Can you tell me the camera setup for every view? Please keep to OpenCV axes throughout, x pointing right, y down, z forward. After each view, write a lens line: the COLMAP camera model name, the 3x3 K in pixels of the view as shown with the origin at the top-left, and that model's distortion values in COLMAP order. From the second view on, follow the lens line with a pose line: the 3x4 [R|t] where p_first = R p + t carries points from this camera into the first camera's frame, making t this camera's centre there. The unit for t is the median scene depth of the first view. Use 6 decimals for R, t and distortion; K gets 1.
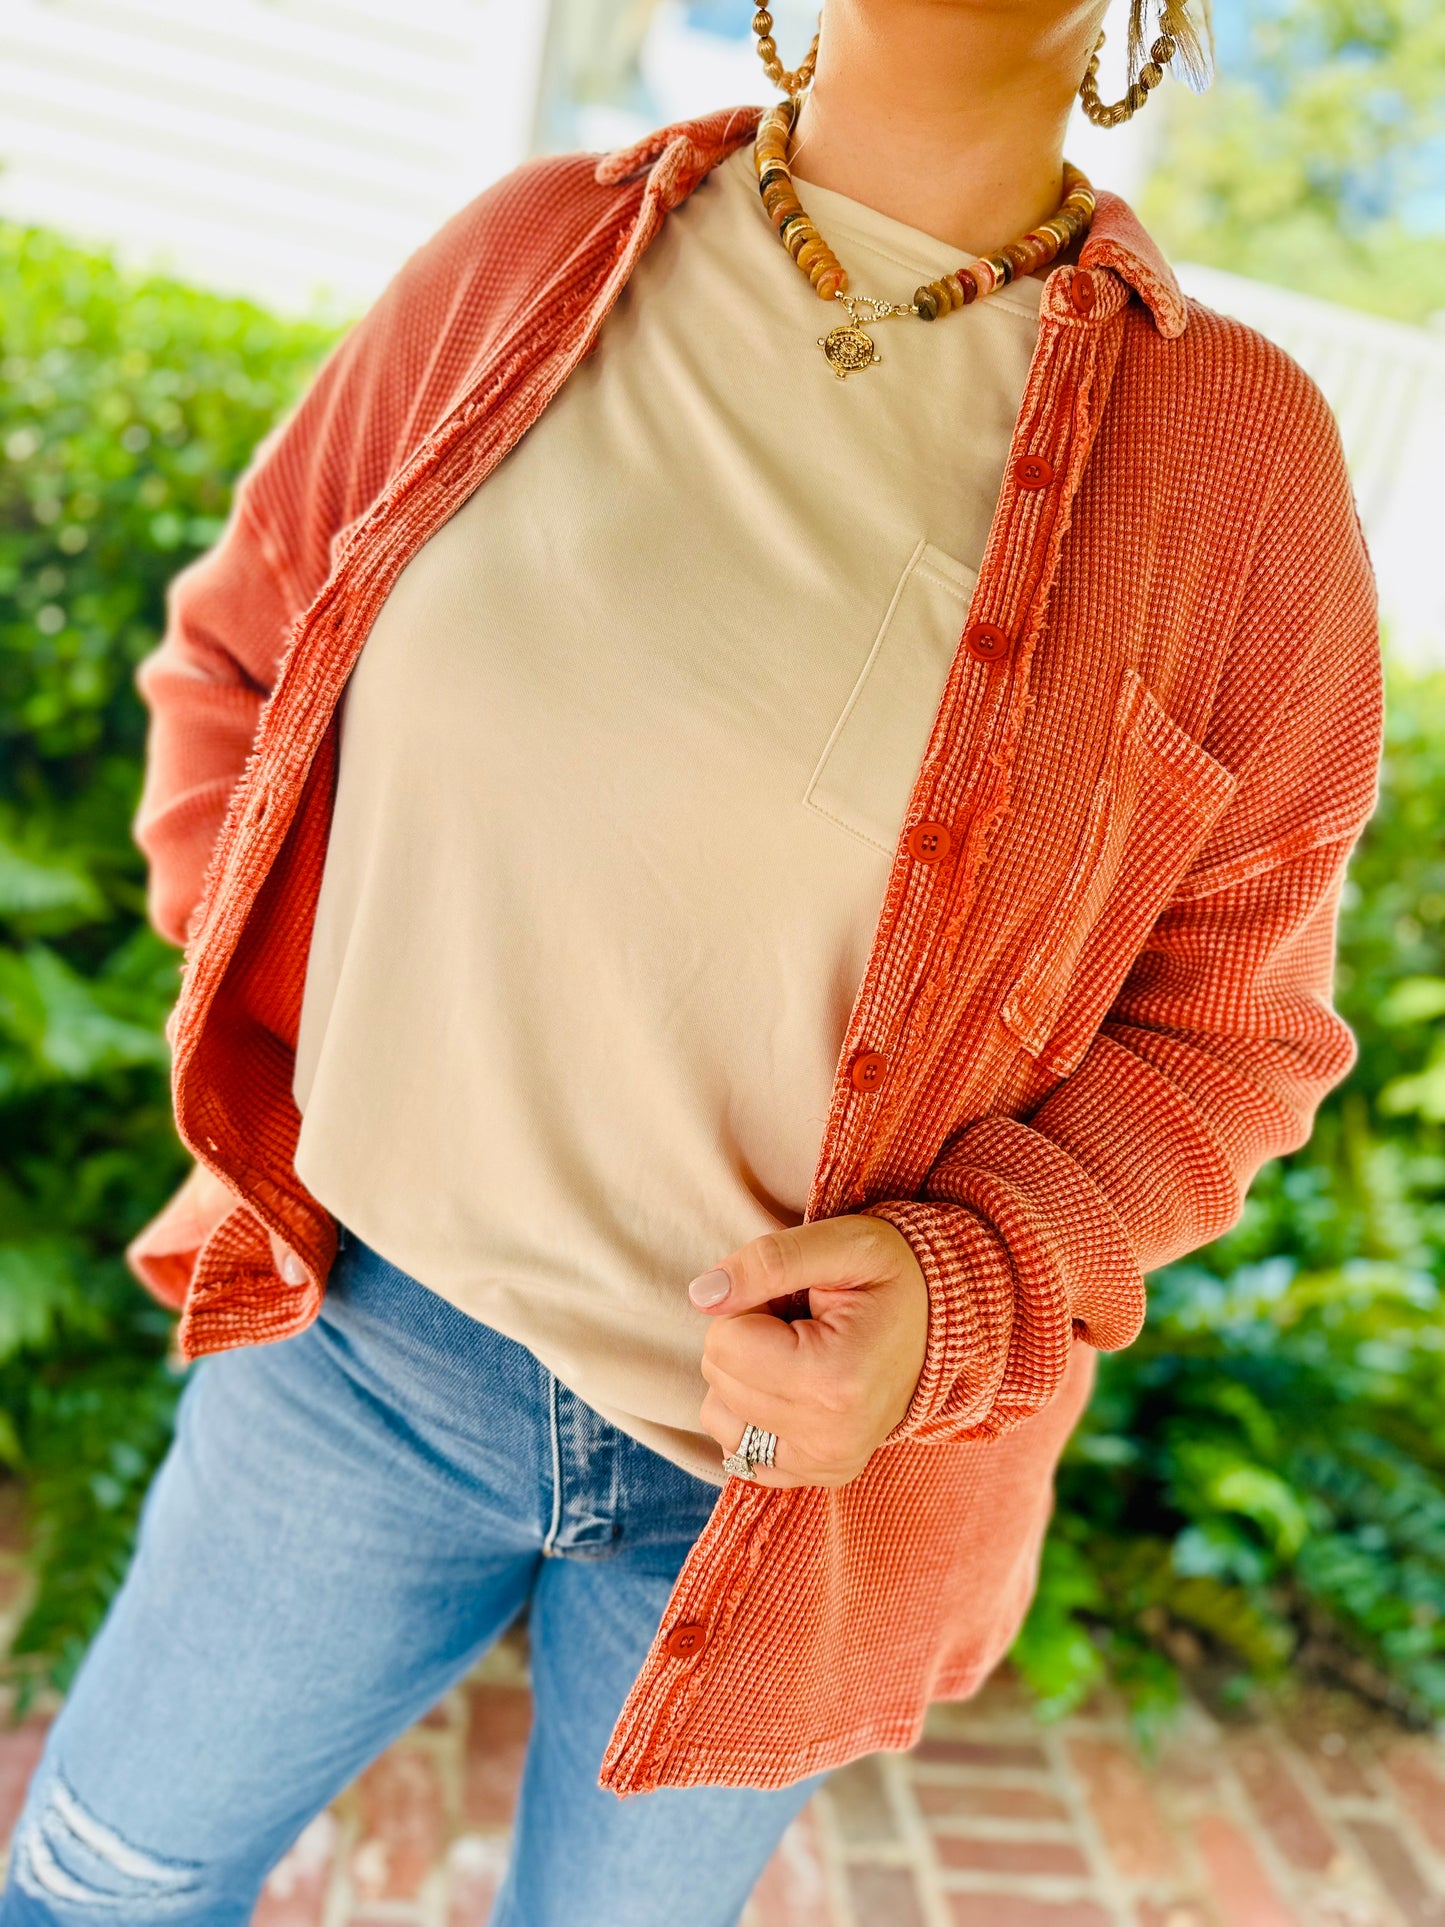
lens RADIAL K [[1405.9, 0, 710.6], [0, 1405.9, 971.5], [0, 0, 1]] dist [-0.008965, -0.007432]
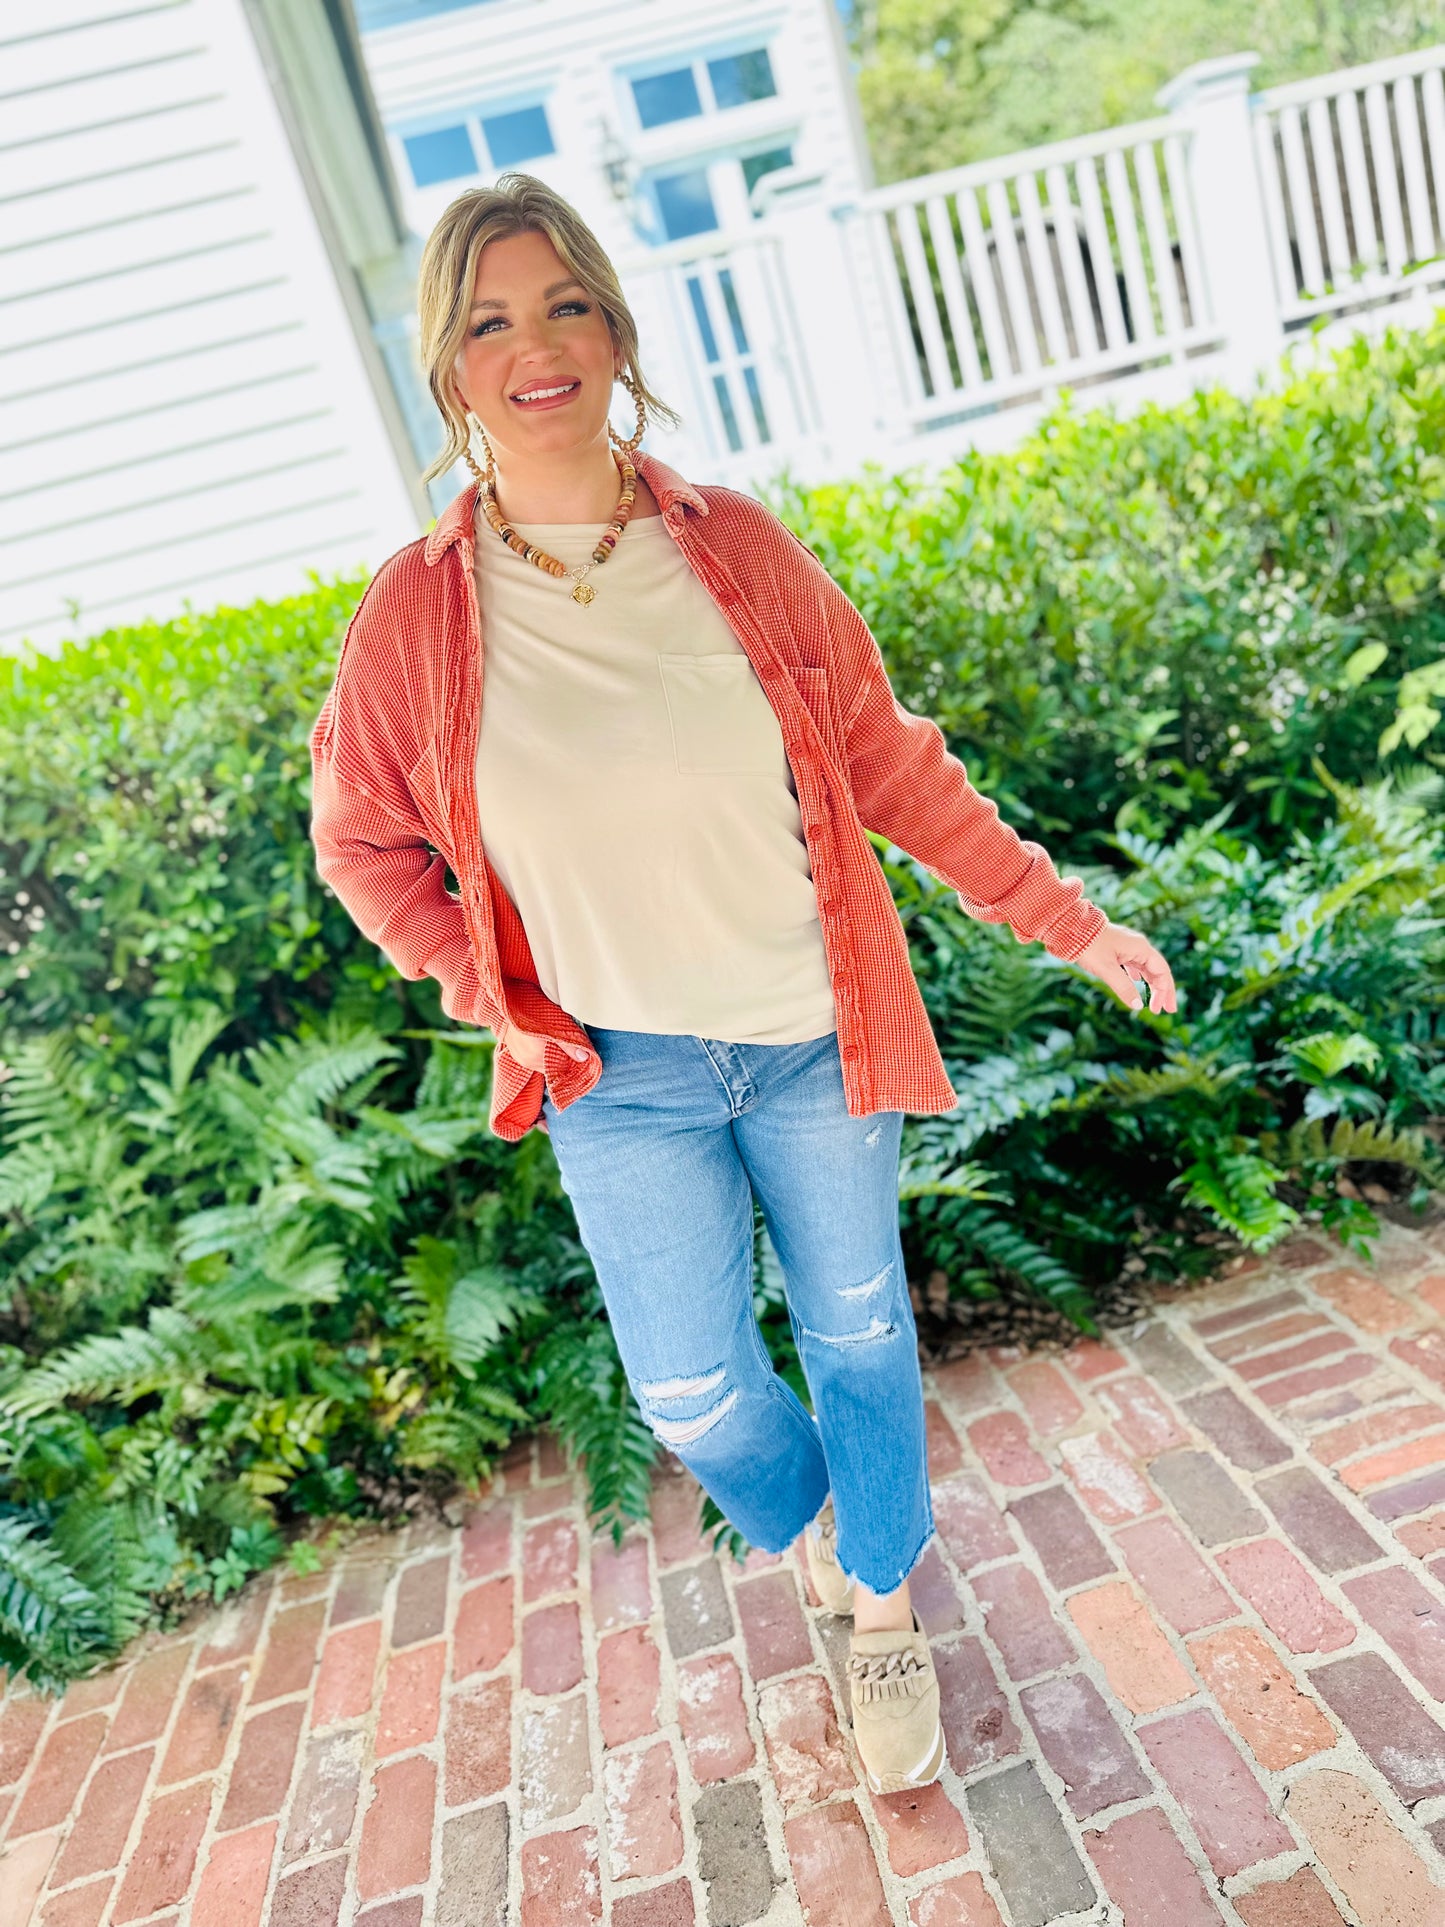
lens RADIAL K [[1405.9, 0, 710.6], [0, 1405.9, 971.5], [0, 0, 1]] dist [-0.008965, -0.007432]
pose [[0.839804, -0.536778, -0.081238, 0.072050], [0.531957, 0.843506, -0.074299, 0.162438], [0.108407, 0.019181, 0.993922, -0.585528]]
